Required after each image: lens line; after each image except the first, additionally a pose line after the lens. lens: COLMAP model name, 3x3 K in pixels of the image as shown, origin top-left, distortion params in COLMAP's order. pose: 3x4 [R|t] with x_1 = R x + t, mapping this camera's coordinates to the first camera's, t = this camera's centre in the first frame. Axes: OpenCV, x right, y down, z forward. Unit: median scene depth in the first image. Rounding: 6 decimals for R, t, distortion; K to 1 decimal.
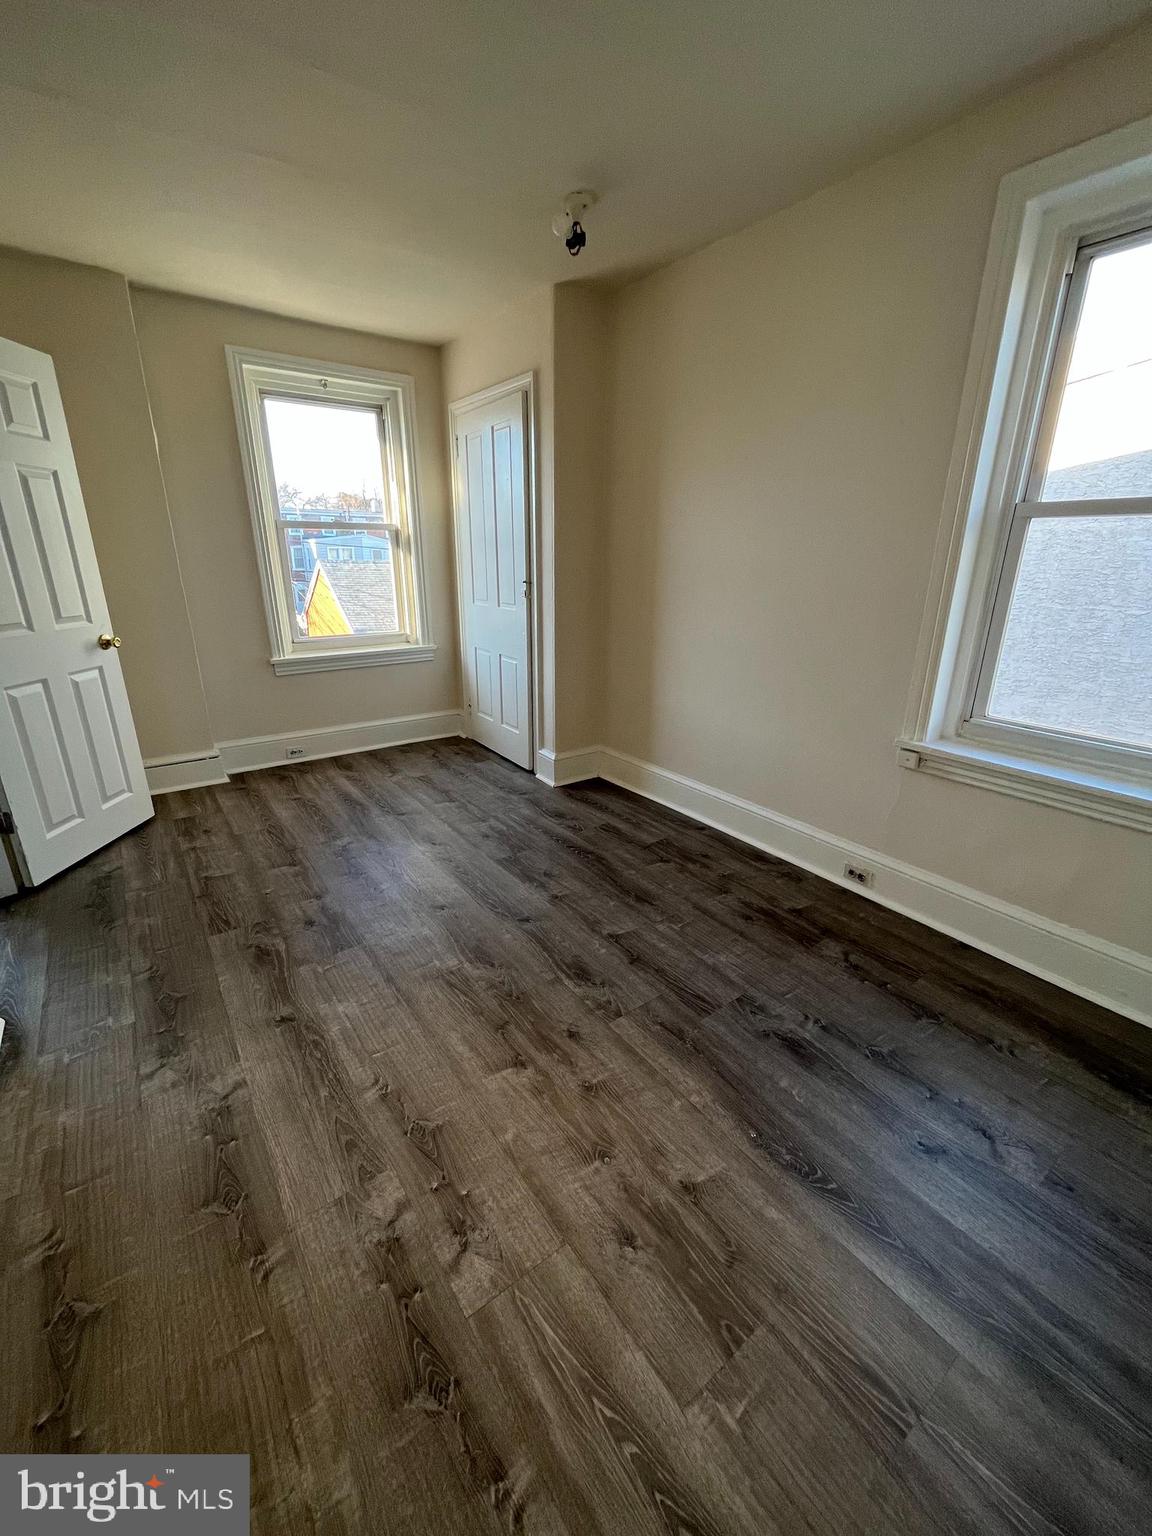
lens RADIAL K [[621.0, 0, 576.6], [0, 621.0, 763.0], [0, 0, 1]] dist [-0.003332, -0.000235]
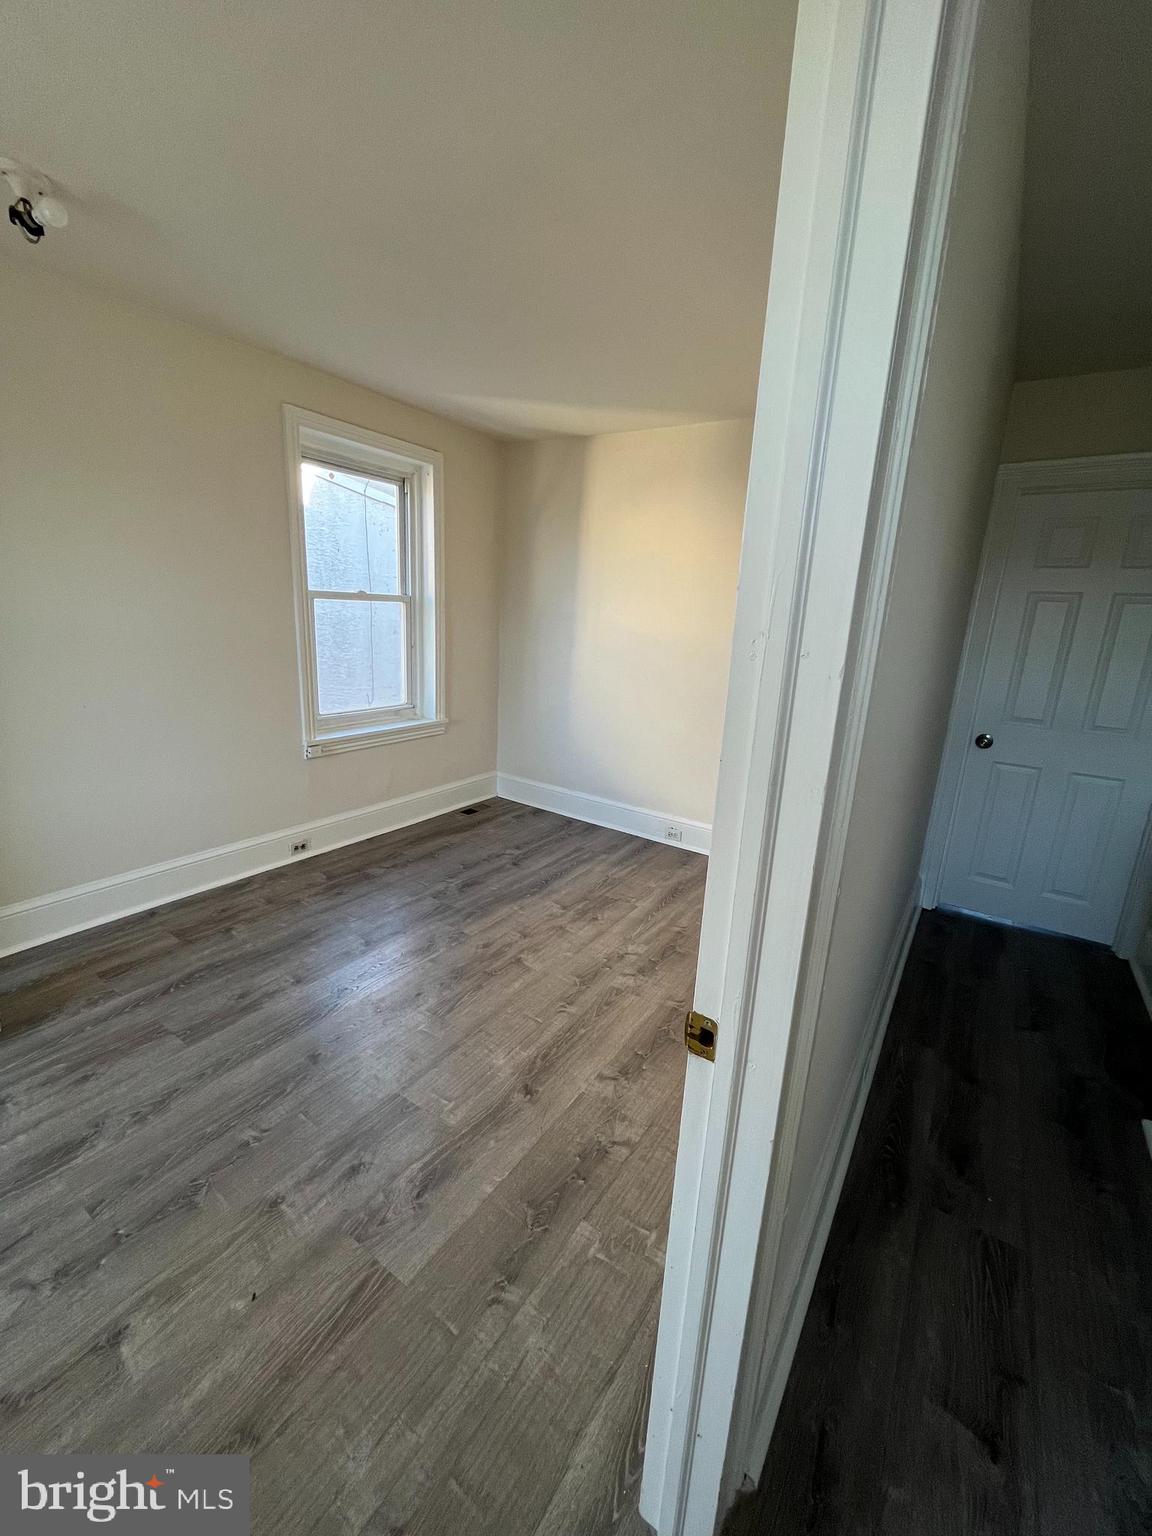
lens RADIAL K [[621.0, 0, 571.8], [0, 621.0, 758.5], [0, 0, 1]] dist [-0.003332, -0.000235]
pose [[-0.341860, -0.241125, 0.908290, -1.222693], [0.251940, 0.907625, 0.335773, -0.393691], [-0.905350, 0.343621, -0.249532, 0.940764]]
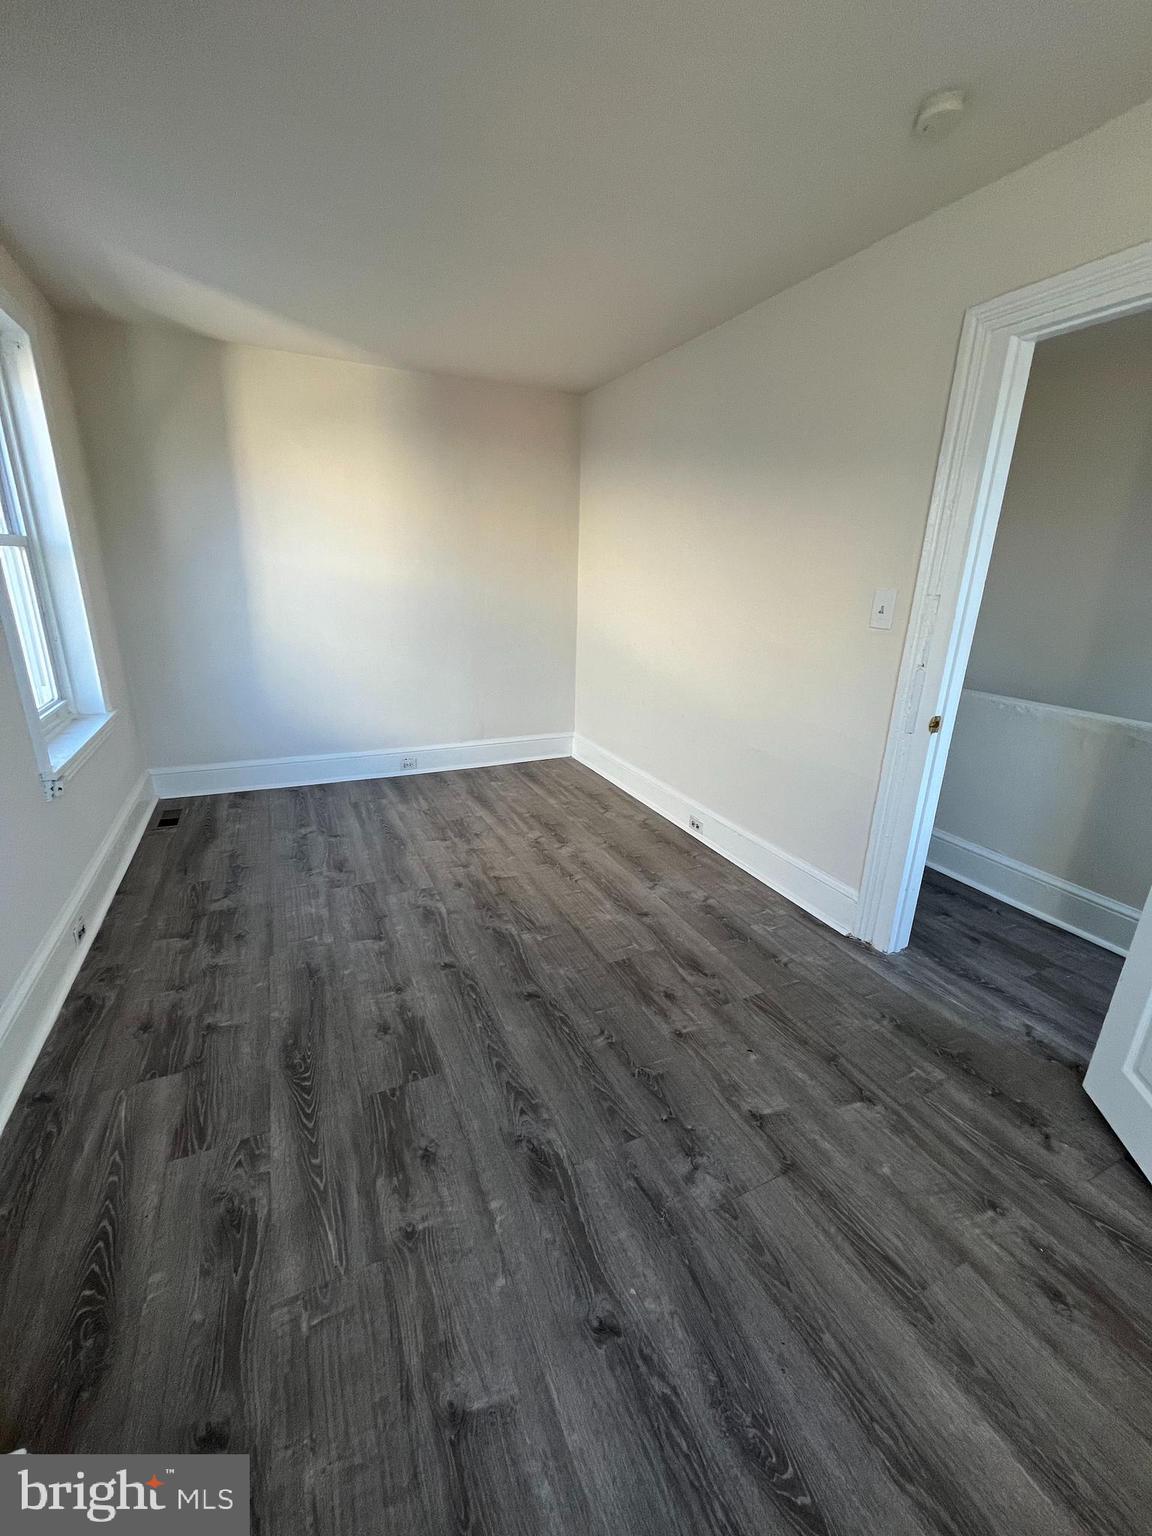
lens RADIAL K [[621.0, 0, 578.7], [0, 621.0, 756.9], [0, 0, 1]] dist [-0.003332, -0.000235]
pose [[-0.981705, -0.085749, 0.170006, -0.502063], [0.029068, 0.814896, 0.578878, -0.678250], [-0.188175, 0.573230, -0.797495, 1.847807]]
